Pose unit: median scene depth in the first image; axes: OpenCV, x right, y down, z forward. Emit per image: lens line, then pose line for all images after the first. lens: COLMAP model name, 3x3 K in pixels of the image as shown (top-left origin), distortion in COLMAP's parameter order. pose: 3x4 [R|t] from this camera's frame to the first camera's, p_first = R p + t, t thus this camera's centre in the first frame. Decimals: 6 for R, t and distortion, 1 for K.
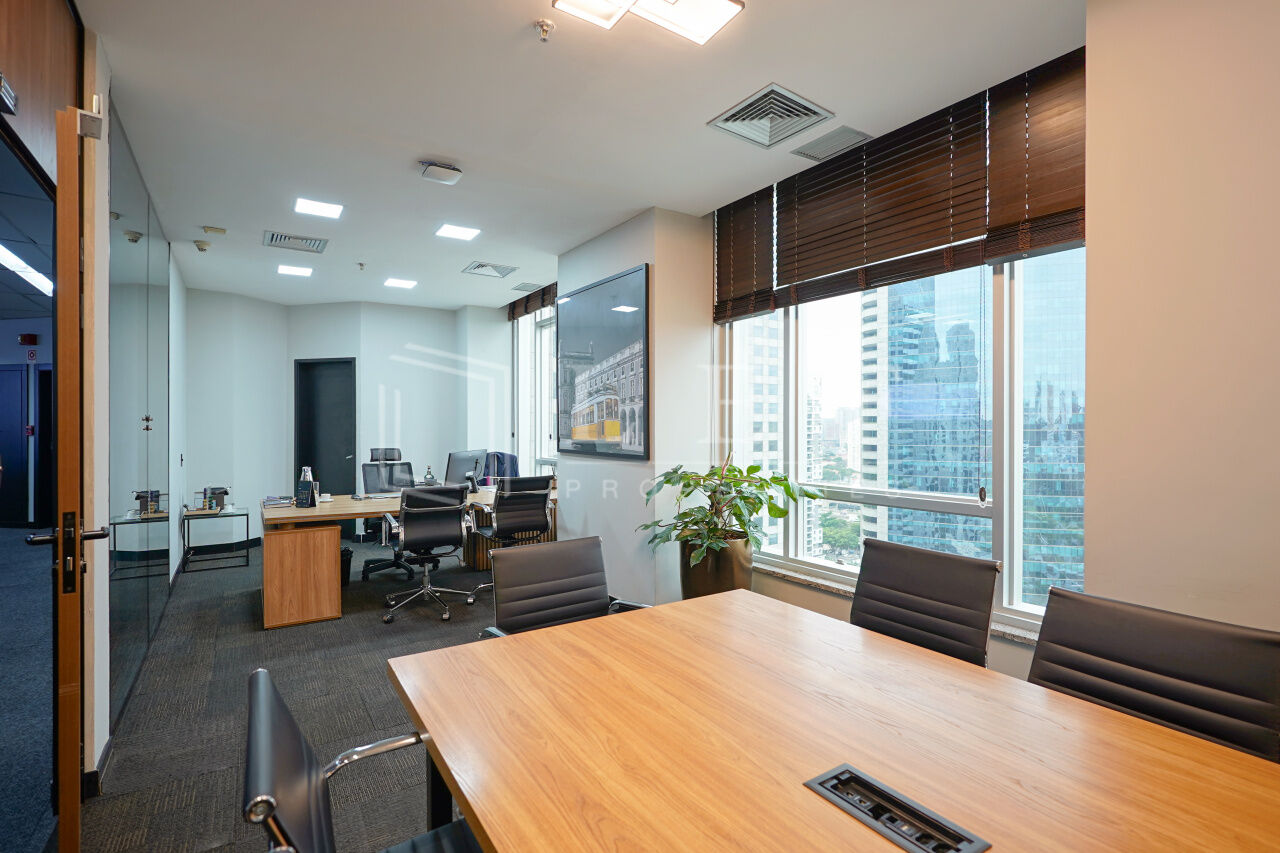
lens RADIAL K [[584.6, 0, 642.5], [0, 584.6, 431.9], [0, 0, 1]] dist [-0.000801, -0.000032]
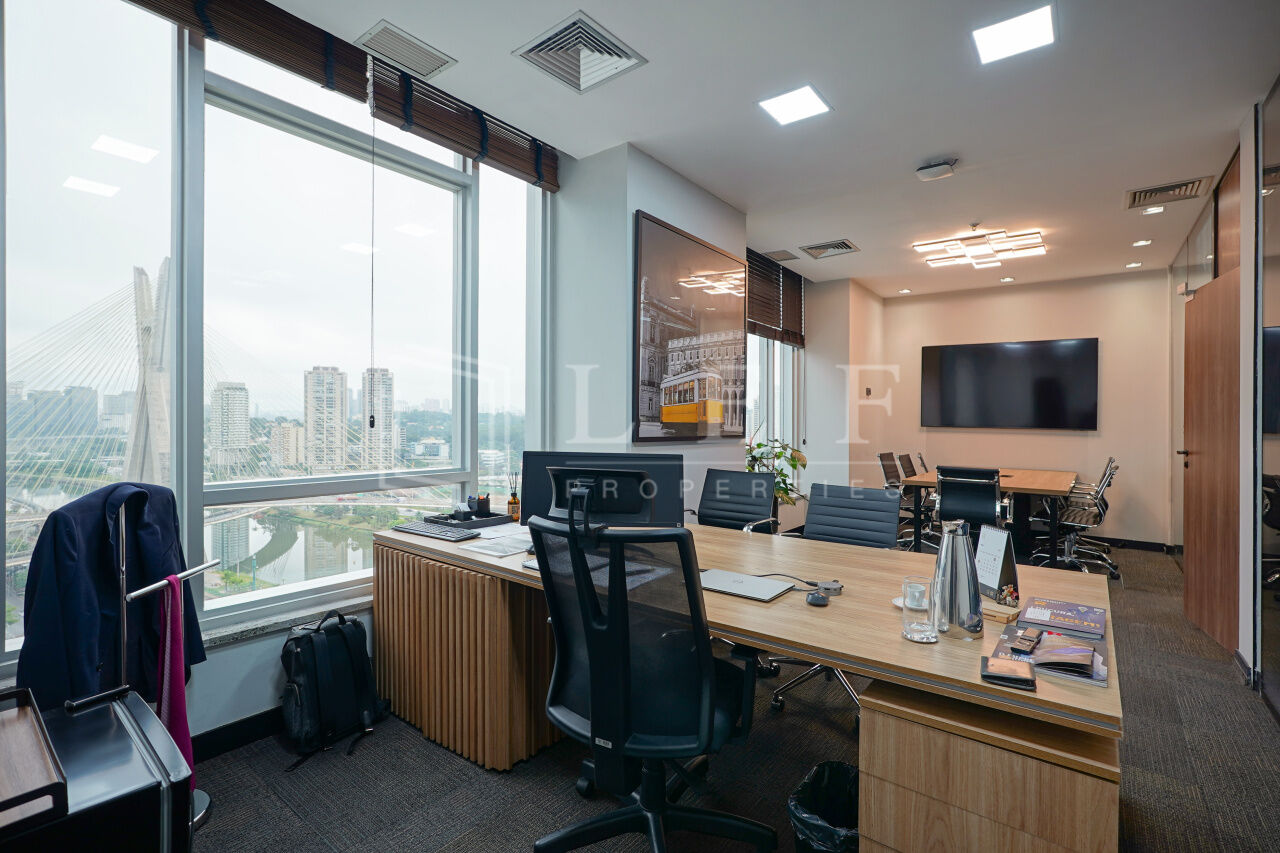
lens RADIAL K [[584.6, 0, 639.3], [0, 584.6, 421.2], [0, 0, 1]] dist [-0.000801, -0.000032]
pose [[-0.301315, -0.008985, 0.953482, -0.889218], [-0.003149, 0.999960, 0.008427, 0.005774], [-0.953520, -0.000463, -0.301331, 1.363217]]
